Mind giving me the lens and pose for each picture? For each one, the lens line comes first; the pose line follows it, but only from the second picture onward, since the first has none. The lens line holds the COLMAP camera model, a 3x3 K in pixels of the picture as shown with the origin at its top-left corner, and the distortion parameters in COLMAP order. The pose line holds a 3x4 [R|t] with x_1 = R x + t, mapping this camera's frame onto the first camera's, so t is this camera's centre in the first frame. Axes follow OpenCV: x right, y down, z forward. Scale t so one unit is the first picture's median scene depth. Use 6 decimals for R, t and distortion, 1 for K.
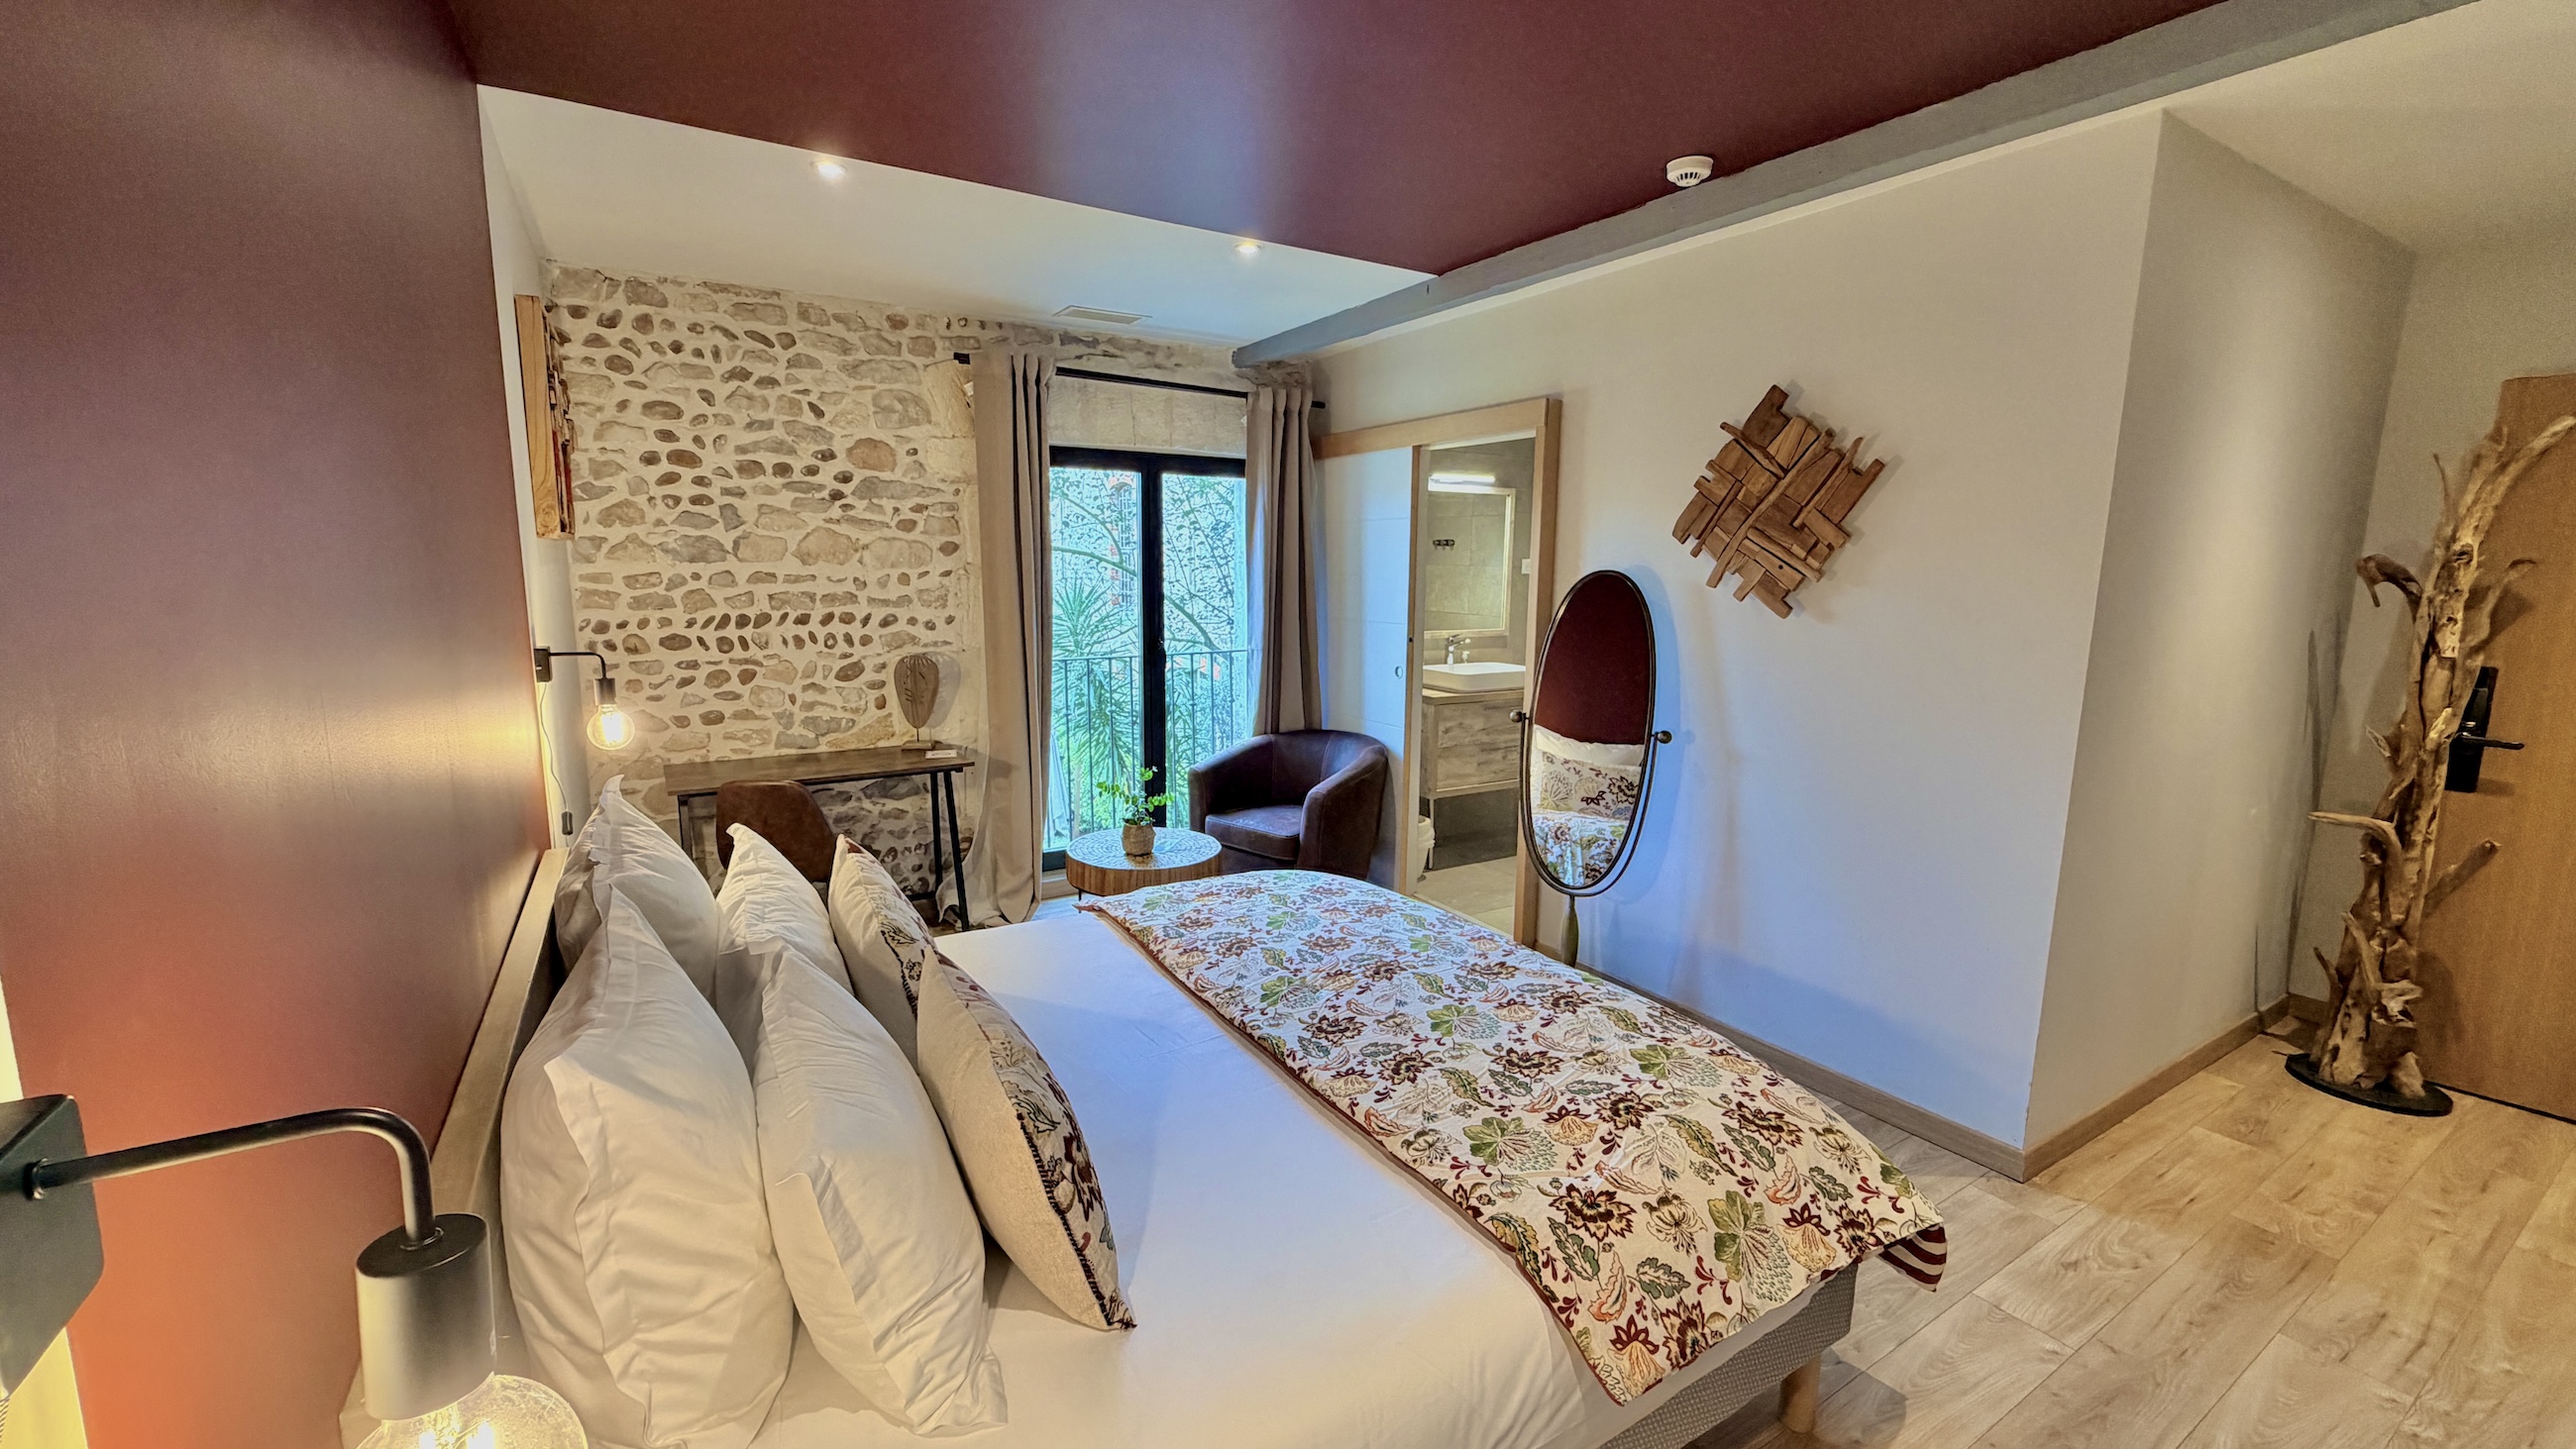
lens RADIAL K [[1018.5, 0, 1279.2], [0, 1018.5, 720.8], [0, 0, 1]] dist [-0.000627, -0.000014]
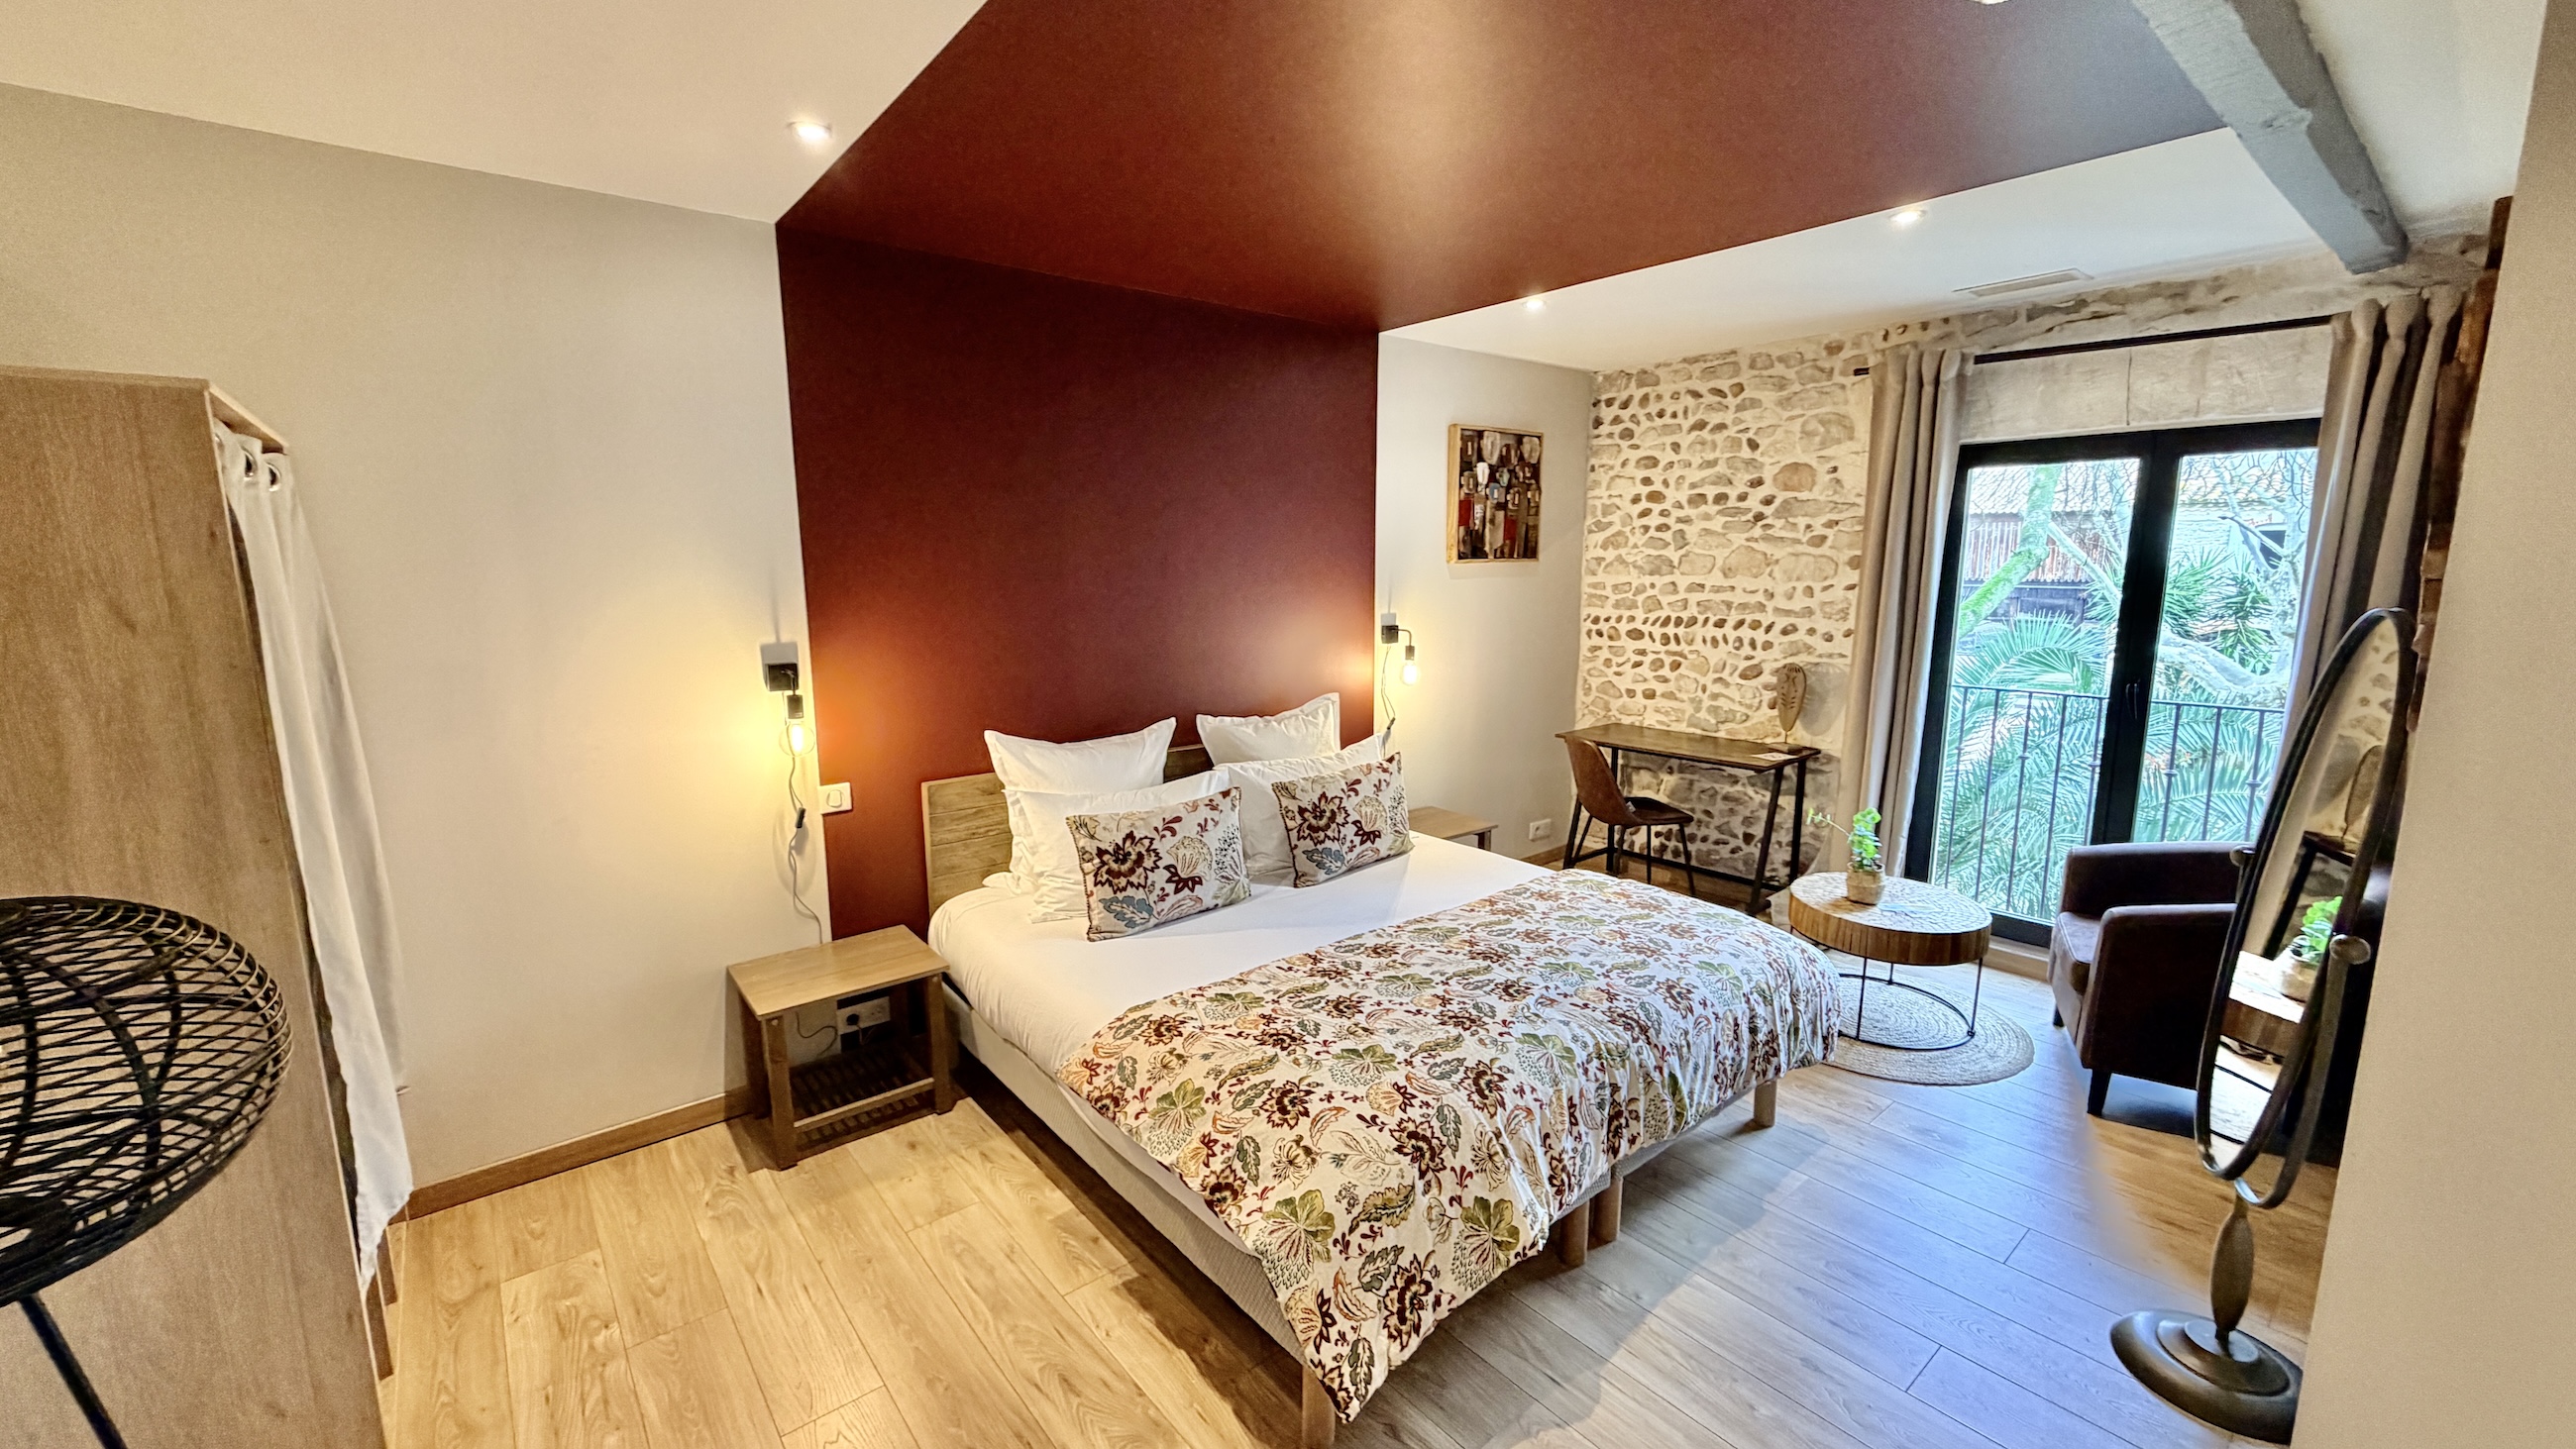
lens RADIAL K [[1018.5, 0, 1279.2], [0, 1018.5, 720.8], [0, 0, 1]] dist [-0.000627, -0.000014]
pose [[0.130470, 0.149334, -0.980141, 0.665928], [-0.145543, 0.980766, 0.130055, -0.069898], [0.980711, 0.125685, 0.149695, 0.342389]]
